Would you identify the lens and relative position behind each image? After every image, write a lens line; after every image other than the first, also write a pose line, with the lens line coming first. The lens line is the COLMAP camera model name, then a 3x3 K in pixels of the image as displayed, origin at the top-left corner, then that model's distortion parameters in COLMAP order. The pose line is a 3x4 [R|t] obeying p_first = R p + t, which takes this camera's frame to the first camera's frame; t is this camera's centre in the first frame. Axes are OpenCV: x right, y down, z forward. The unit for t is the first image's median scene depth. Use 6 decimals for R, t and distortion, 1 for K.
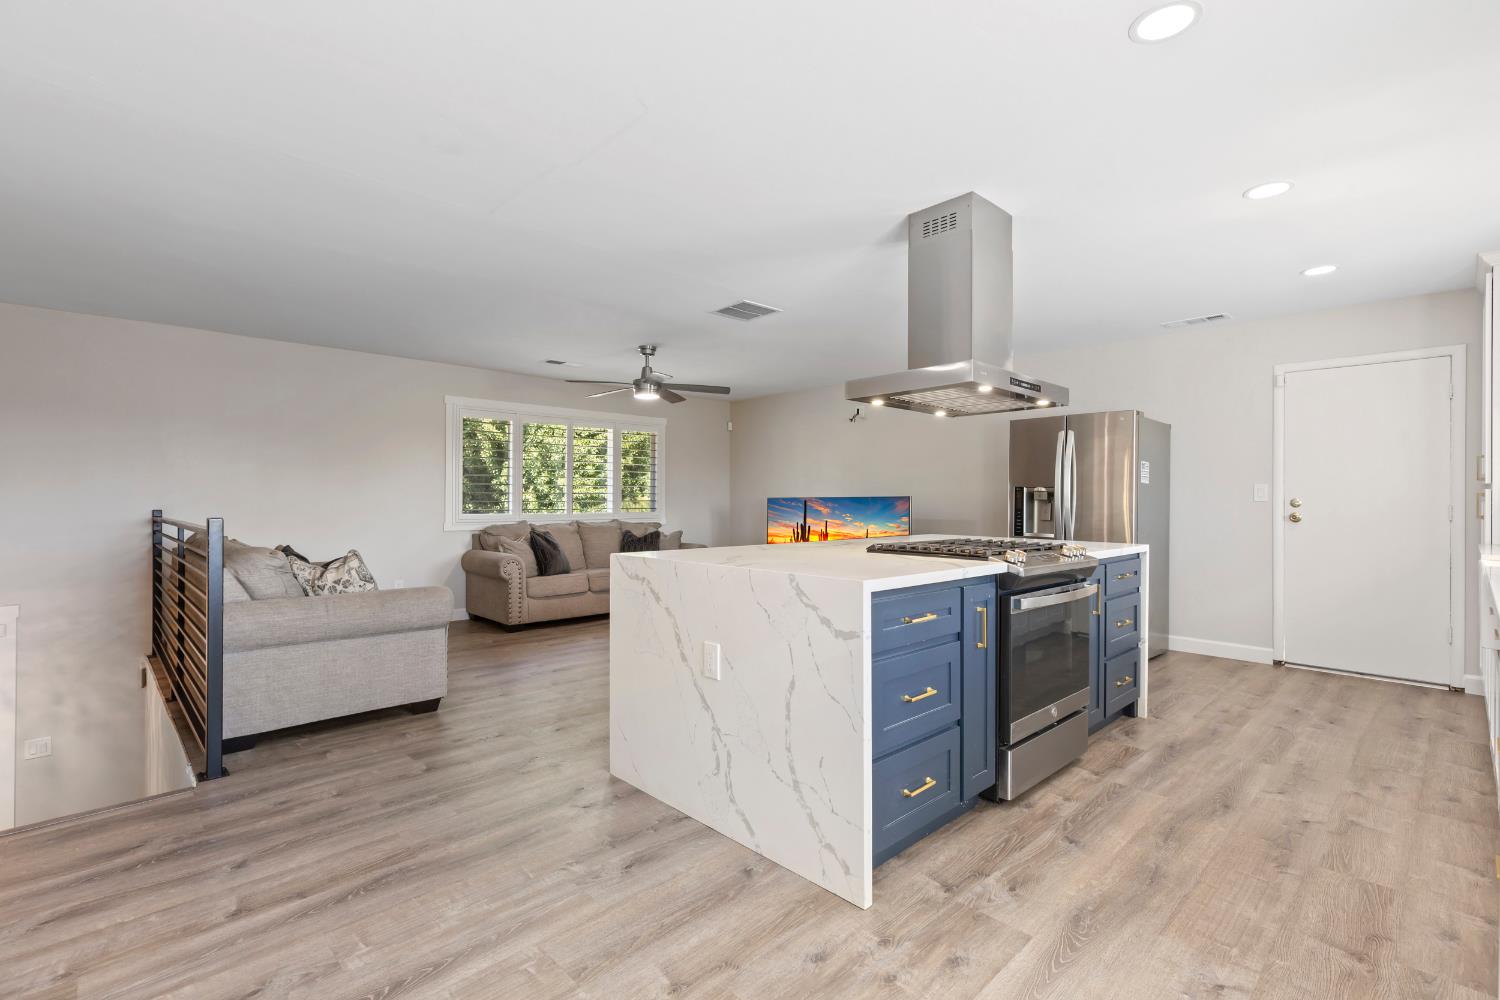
lens RADIAL K [[683.7, 0, 752.5], [0, 683.7, 502.5], [0, 0, 1]] dist [0.009251, -0.002704]
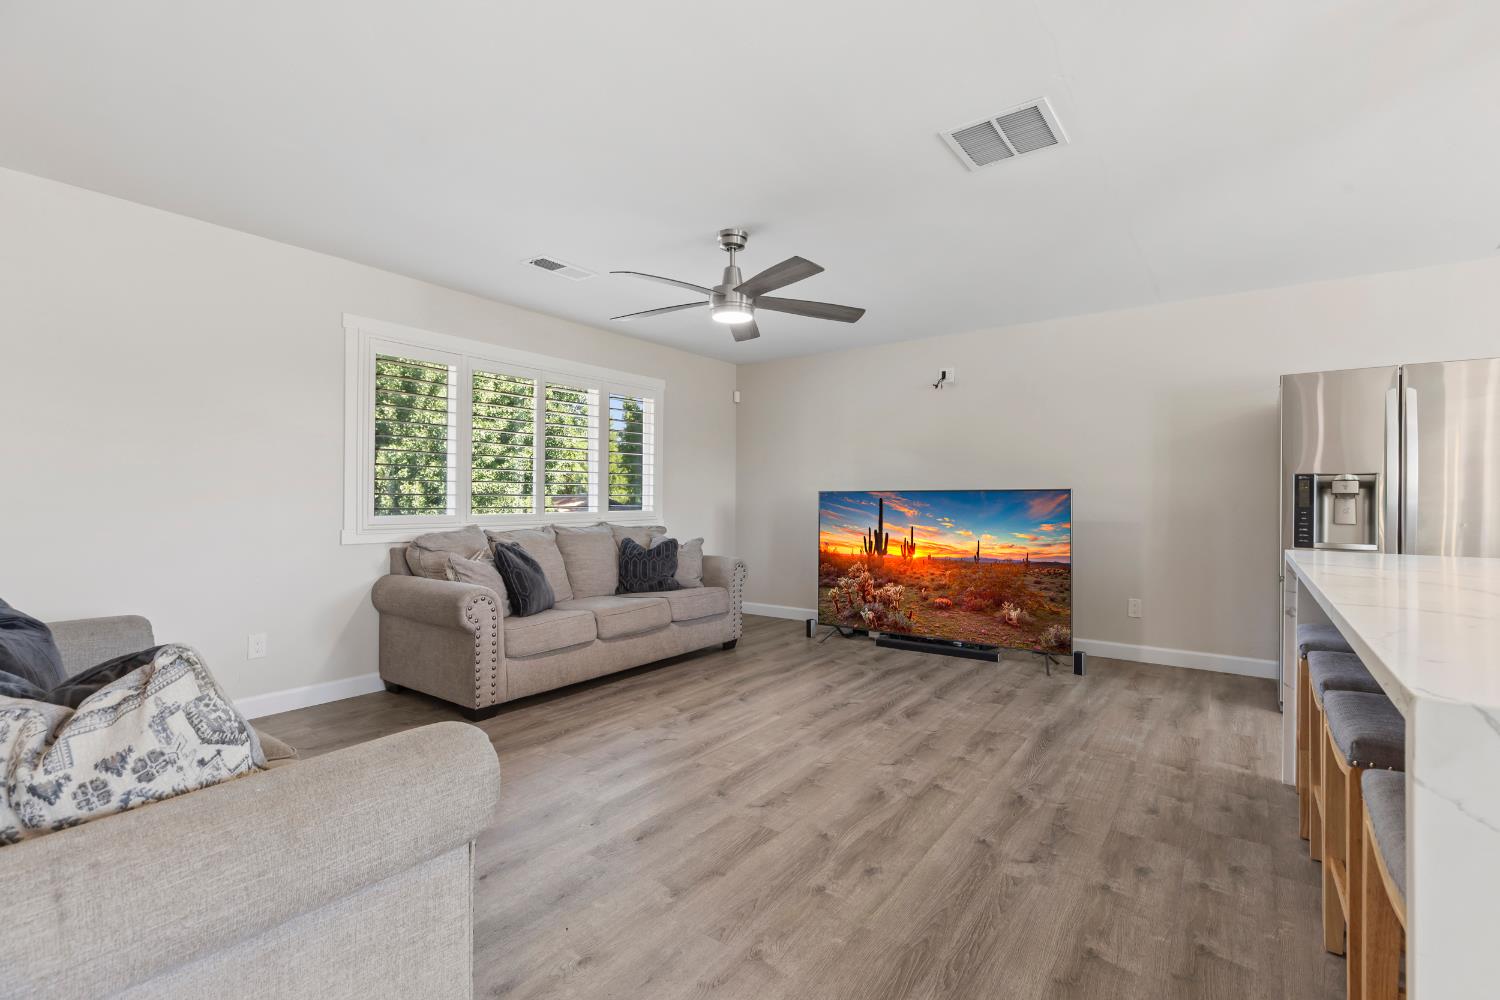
lens RADIAL K [[683.7, 0, 744.9], [0, 683.7, 507.0], [0, 0, 1]] dist [0.009251, -0.002704]
pose [[0.984357, 0.007349, 0.176035, -0.231884], [-0.008697, 0.999938, 0.006886, 0.003803], [-0.175973, -0.008309, 0.984360, 0.391982]]
